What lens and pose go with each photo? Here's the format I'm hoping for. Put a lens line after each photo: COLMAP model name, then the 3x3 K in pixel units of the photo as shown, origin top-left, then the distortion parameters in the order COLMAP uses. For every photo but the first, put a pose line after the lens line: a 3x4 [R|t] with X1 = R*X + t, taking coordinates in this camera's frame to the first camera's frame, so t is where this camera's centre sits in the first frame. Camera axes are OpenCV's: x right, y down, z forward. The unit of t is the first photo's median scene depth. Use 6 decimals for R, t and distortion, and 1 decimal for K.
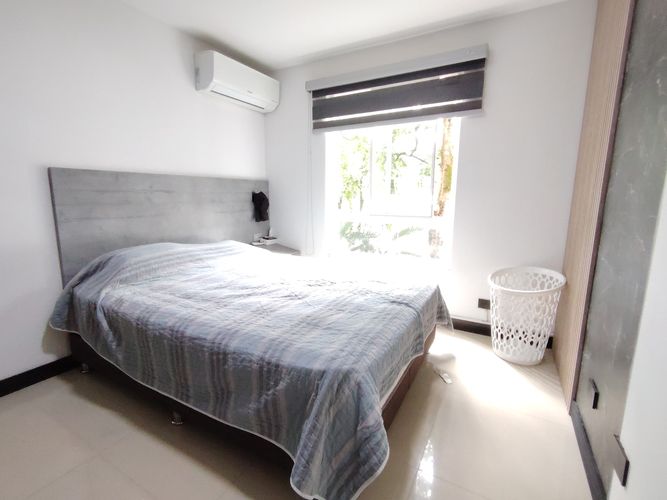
lens RADIAL K [[316.0, 0, 332.3], [0, 316.0, 245.9], [0, 0, 1]] dist [0.011681, -0.000818]
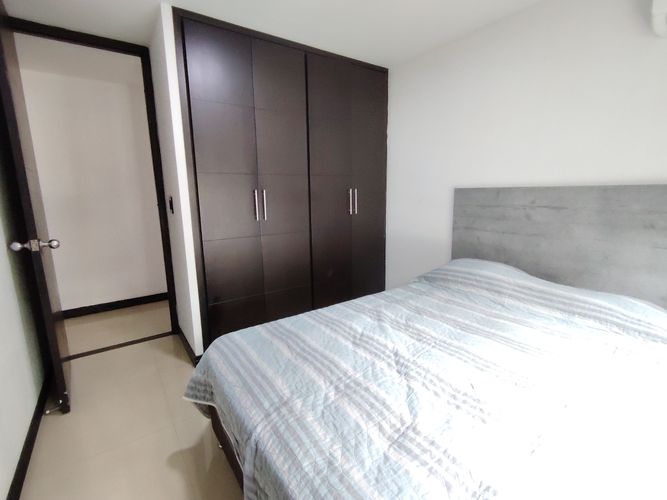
lens RADIAL K [[316.0, 0, 332.3], [0, 316.0, 245.9], [0, 0, 1]] dist [0.011681, -0.000818]
pose [[-0.430123, 0.153687, -0.889592, 0.525856], [-0.133972, 0.963625, 0.231253, -0.224941], [0.892774, 0.218648, -0.393887, 0.996556]]
